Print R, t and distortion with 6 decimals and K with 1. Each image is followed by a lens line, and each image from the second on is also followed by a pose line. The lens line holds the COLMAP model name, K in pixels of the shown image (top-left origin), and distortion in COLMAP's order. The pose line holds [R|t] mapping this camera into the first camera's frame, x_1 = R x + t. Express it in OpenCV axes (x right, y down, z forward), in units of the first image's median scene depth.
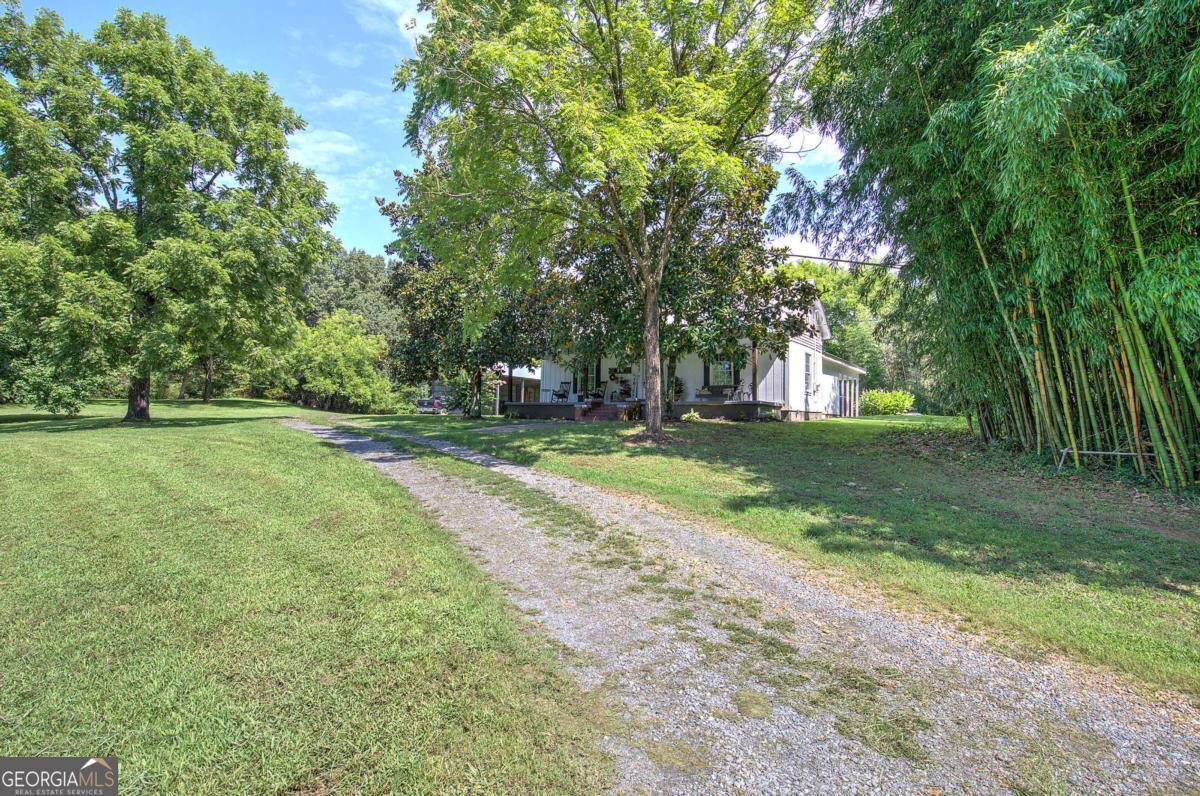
lens RADIAL K [[587.5, 0, 601.0], [0, 587.5, 394.4], [0, 0, 1]] dist [-0.000228, 0.000410]
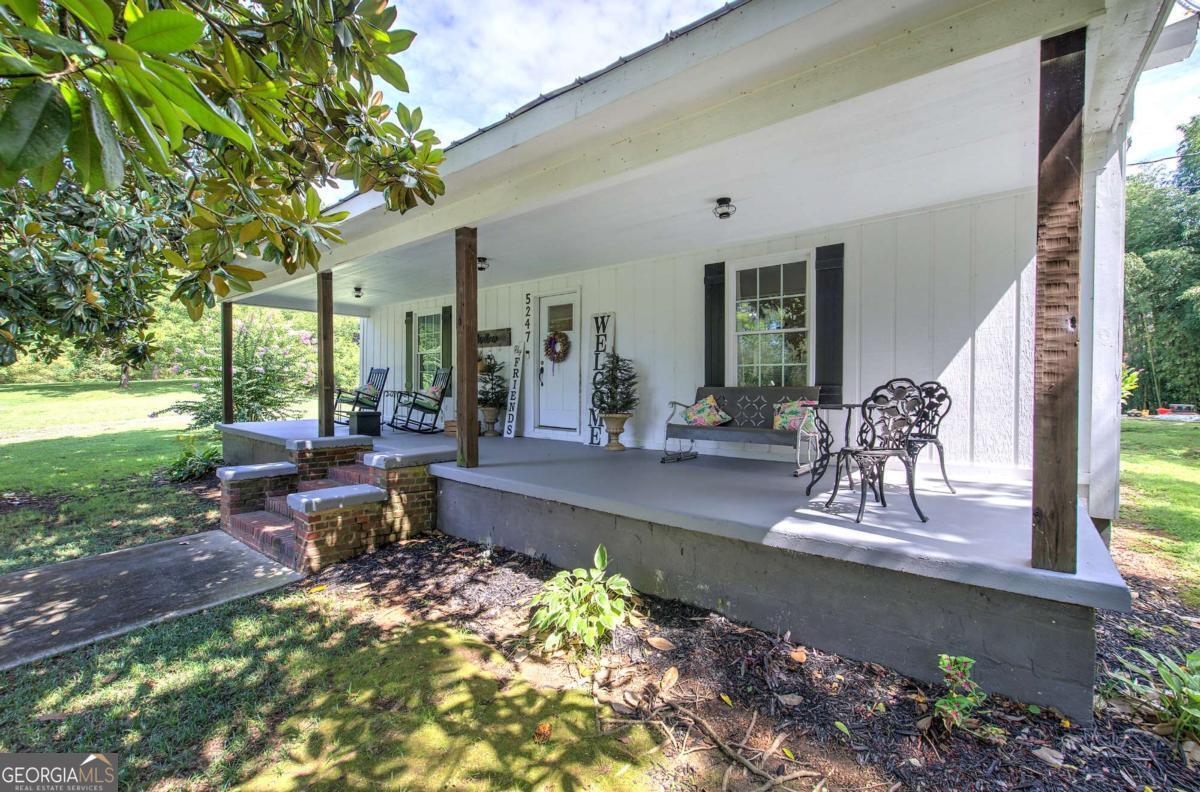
lens RADIAL K [[512.6, 0, 609.0], [0, 512.6, 392.1], [0, 0, 1]] dist [0.000165, 0.000169]
pose [[0.996074, -0.012612, -0.087623, 0.153649], [0.018436, 0.997651, 0.065979, -0.029251], [0.086585, -0.067335, 0.993966, 0.764401]]
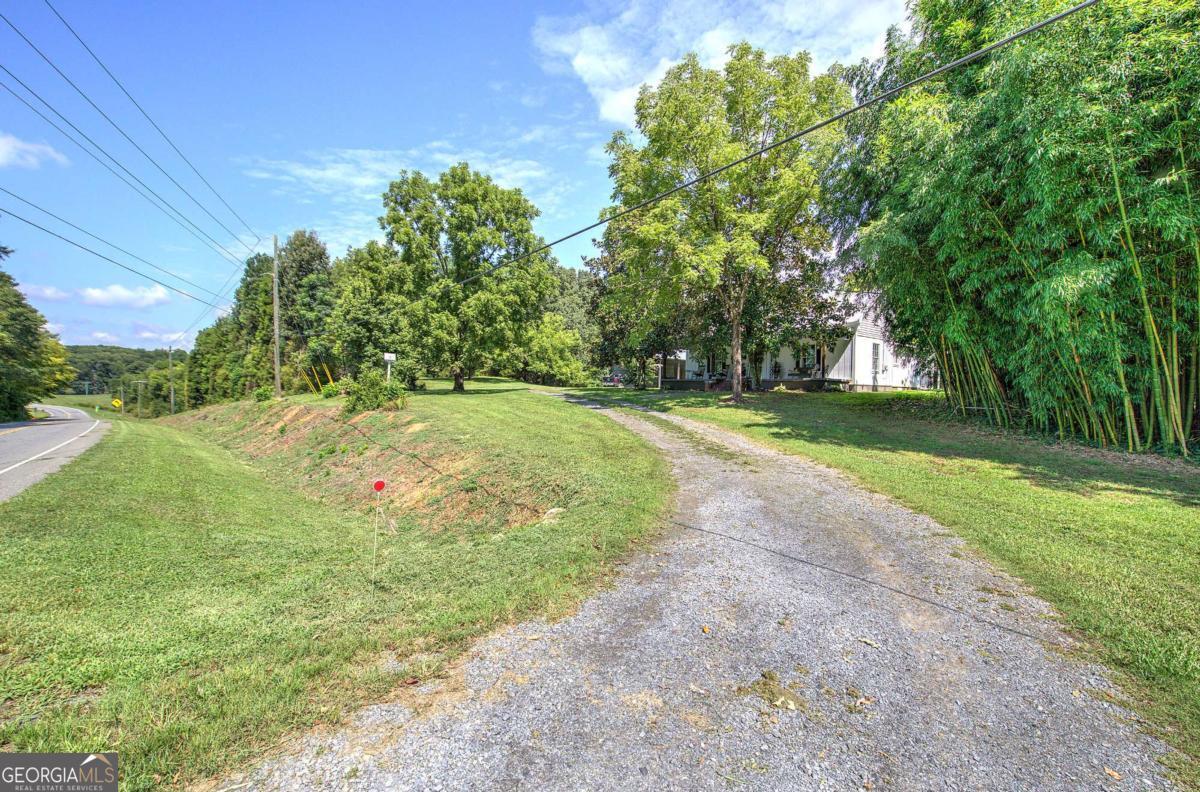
lens RADIAL K [[506.8, 0, 596.5], [0, 506.8, 396.8], [0, 0, 1]] dist [-0.000153, 0.000226]
pose [[0.953885, 0.006352, -0.300104, 0.083195], [0.009245, 0.998680, 0.050523, -0.010671], [0.300029, -0.050967, 0.952568, -0.350429]]
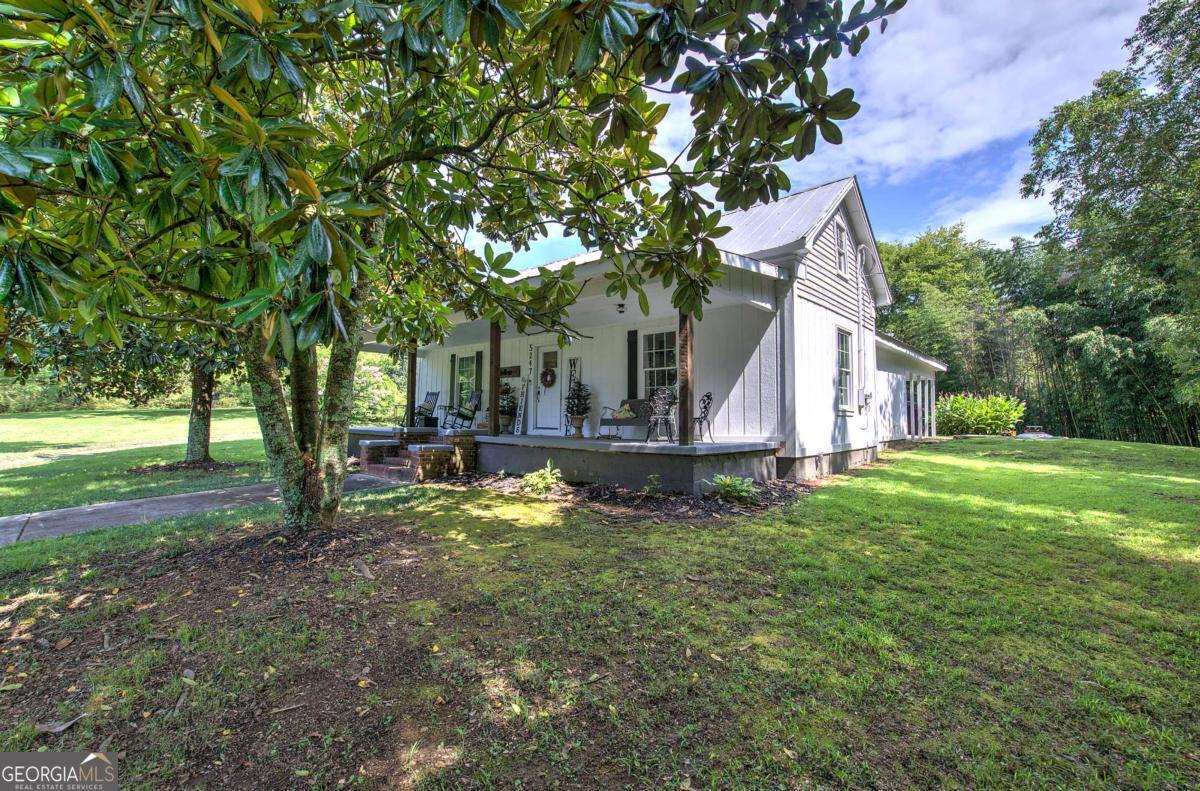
lens RADIAL K [[515.7, 0, 613.6], [0, 515.7, 389.2], [0, 0, 1]] dist [-0.006362, 0.000089]
pose [[0.993529, -0.013351, -0.112794, 0.217086], [0.012170, 0.999864, -0.011149, -0.018674], [0.112927, 0.009705, 0.993556, 0.574716]]
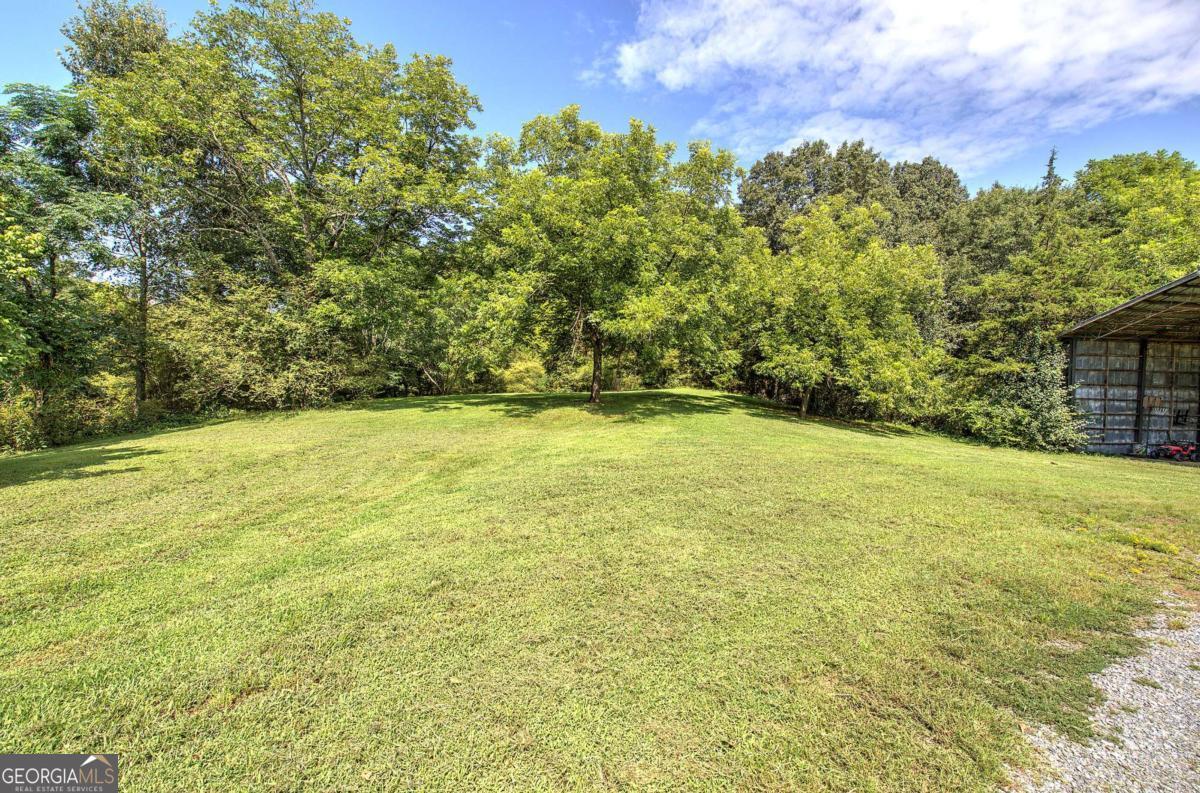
lens RADIAL K [[508.8, 0, 612.8], [0, 508.8, 394.4], [0, 0, 1]] dist [0.002977, 0.000141]
pose [[0.697351, 0.007580, -0.716690, -0.717930], [0.018395, 0.999425, 0.028469, -0.013499], [0.716494, -0.033036, 0.696811, 1.543261]]
